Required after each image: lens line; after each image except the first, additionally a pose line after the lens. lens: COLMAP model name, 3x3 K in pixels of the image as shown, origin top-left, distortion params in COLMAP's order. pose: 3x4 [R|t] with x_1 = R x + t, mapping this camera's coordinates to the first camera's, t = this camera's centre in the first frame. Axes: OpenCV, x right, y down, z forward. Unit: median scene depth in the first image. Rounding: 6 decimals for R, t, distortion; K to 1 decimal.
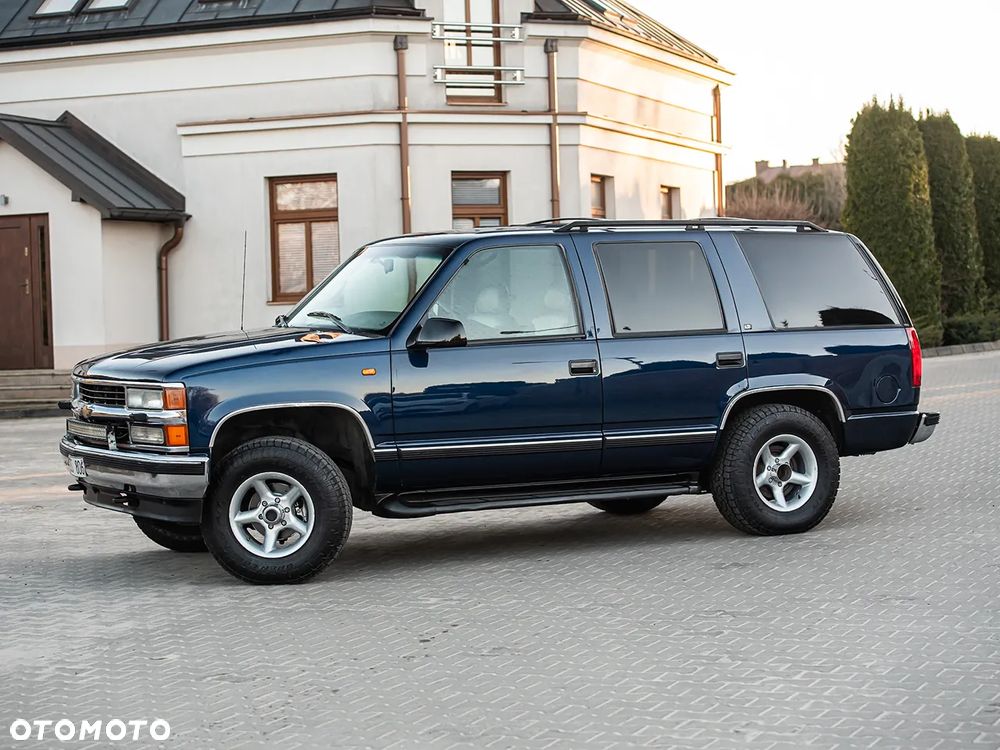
lens RADIAL K [[2444.9, 0, 492.6], [0, 2444.9, 378.4], [0, 0, 1]] dist [-0.025263, 0.000000]
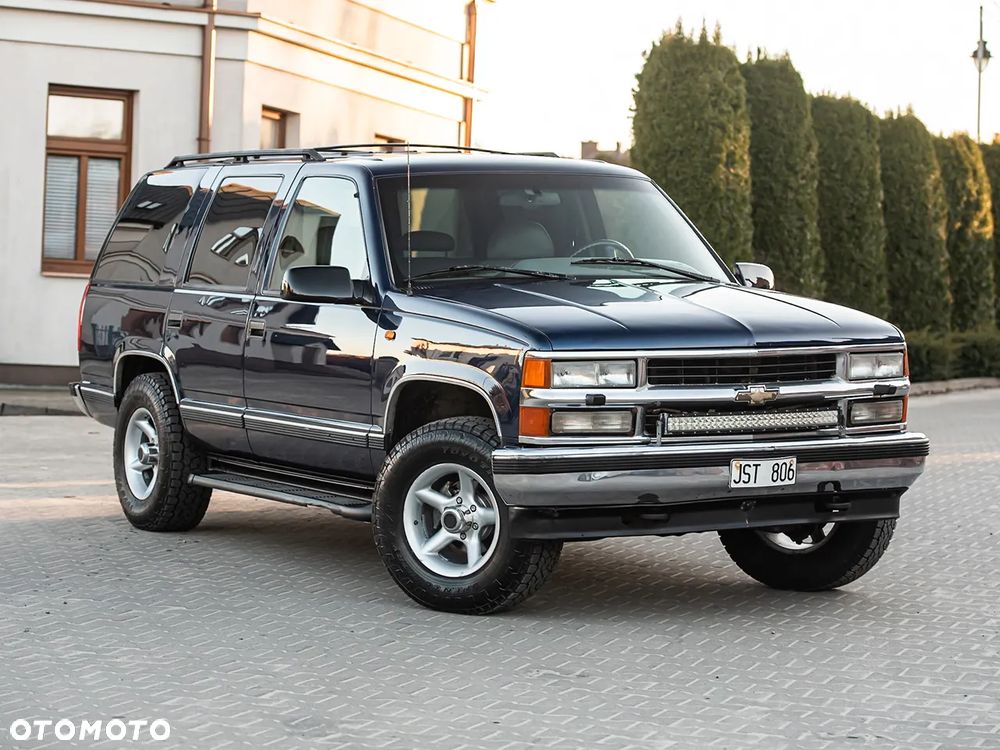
lens RADIAL K [[3003.2, 0, 500.2], [0, 3003.2, 347.6], [0, 0, 1]] dist [0.043938, 0.000000]
pose [[0.995071, 0.069576, 0.070660, 0.052817], [-0.068089, 0.997408, -0.023246, -0.001543], [-0.072094, 0.018320, 0.997230, 0.166458]]
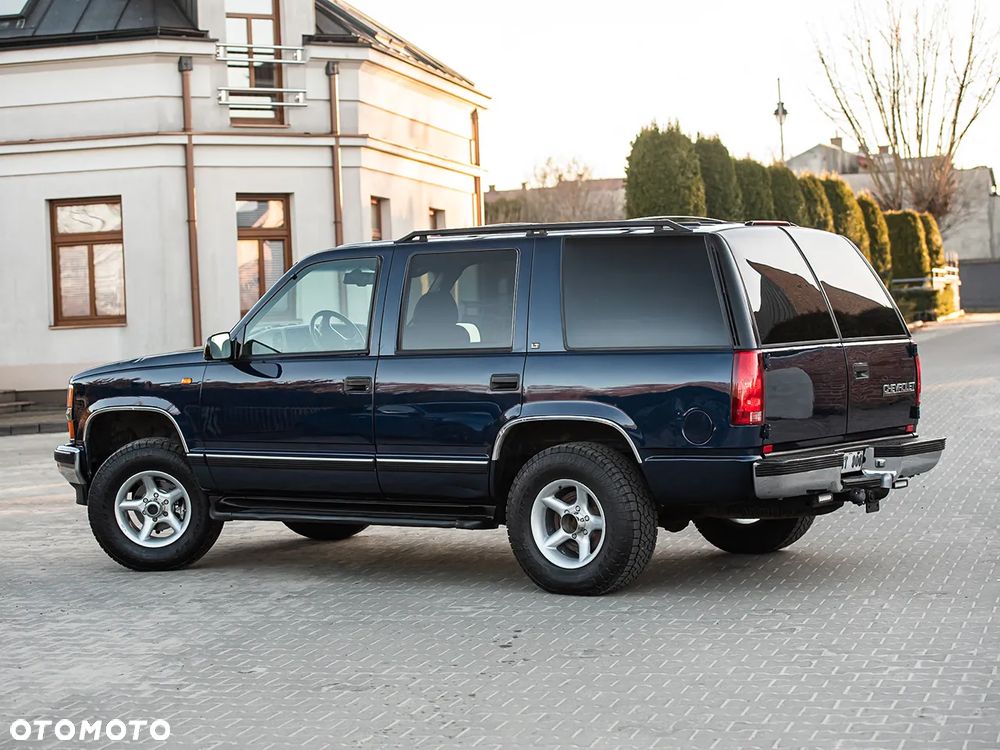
lens RADIAL K [[2444.9, 0, 494.7], [0, 2444.9, 367.6], [0, 0, 1]] dist [-0.025263, 0.000000]
pose [[0.988038, -0.012137, 0.153730, -0.066126], [0.014758, 0.999764, -0.015922, 0.003566], [-0.153501, 0.018000, 0.987985, 0.002339]]
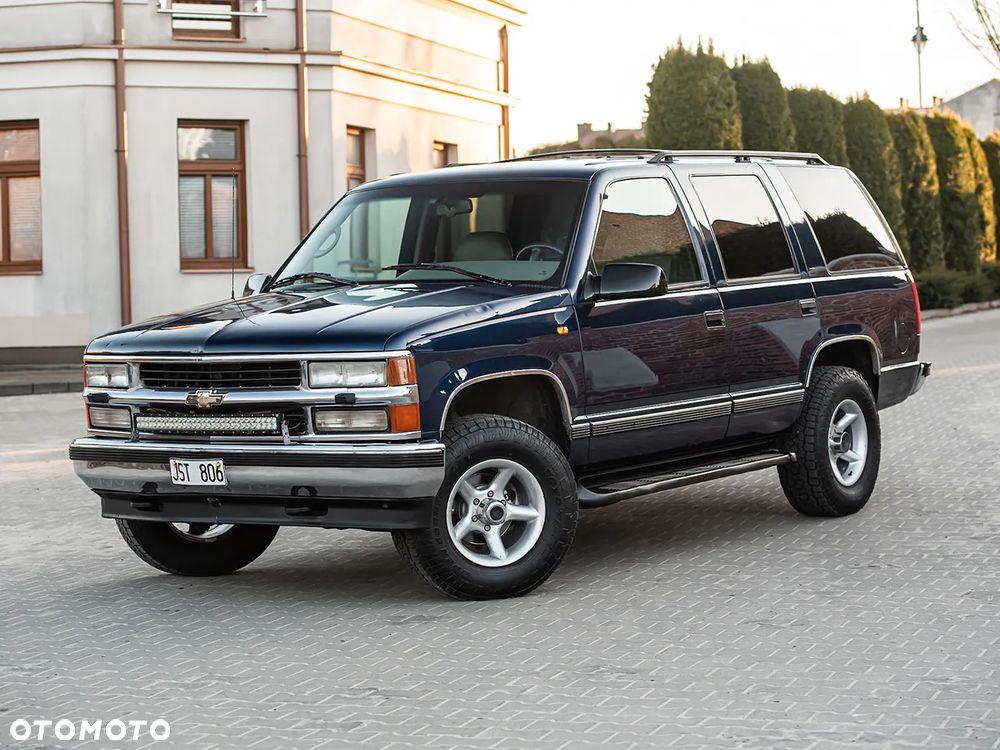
lens RADIAL K [[2668.3, 0, 503.9], [0, 2668.3, 397.1], [0, 0, 1]] dist [-0.051530, 0.000000]
pose [[0.997417, 0.007759, 0.071407, 0.029973], [-0.008608, 0.999896, 0.011586, -0.000933], [-0.071310, -0.012170, 0.997380, 0.079244]]
